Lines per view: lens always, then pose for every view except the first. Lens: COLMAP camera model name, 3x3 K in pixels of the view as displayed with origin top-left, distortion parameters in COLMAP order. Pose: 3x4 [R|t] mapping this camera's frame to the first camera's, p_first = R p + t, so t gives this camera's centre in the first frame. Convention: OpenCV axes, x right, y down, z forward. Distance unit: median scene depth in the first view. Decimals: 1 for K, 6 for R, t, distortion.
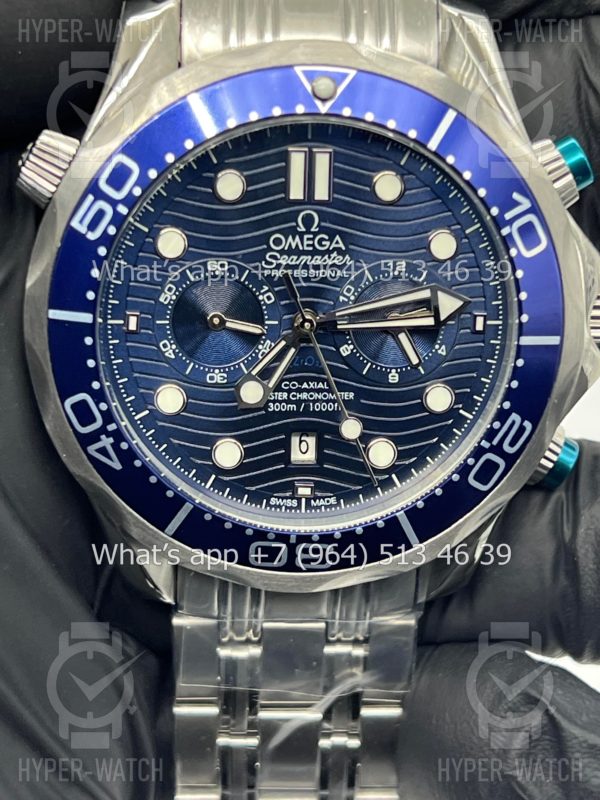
lens RADIAL K [[1866.7, 0, 300.0], [0, 1866.7, 400.0], [0, 0, 1]] dist [0.225566, 0.208723]
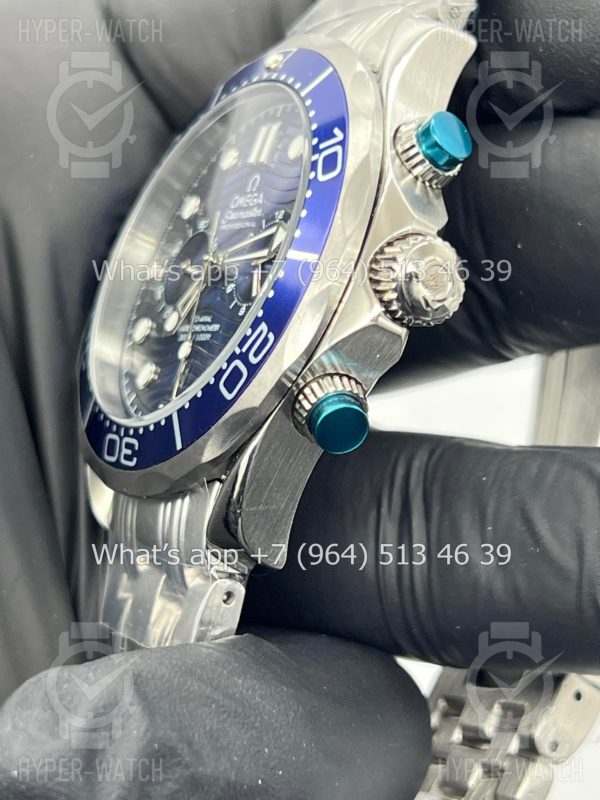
lens RADIAL K [[1866.7, 0, 300.0], [0, 1866.7, 400.0], [0, 0, 1]] dist [0.225566, 0.208723]
pose [[0.457538, -0.012715, -0.889099, 1.019759], [-0.506473, 0.818119, -0.272336, 0.305932], [0.730851, 0.574909, 0.367880, 0.671327]]
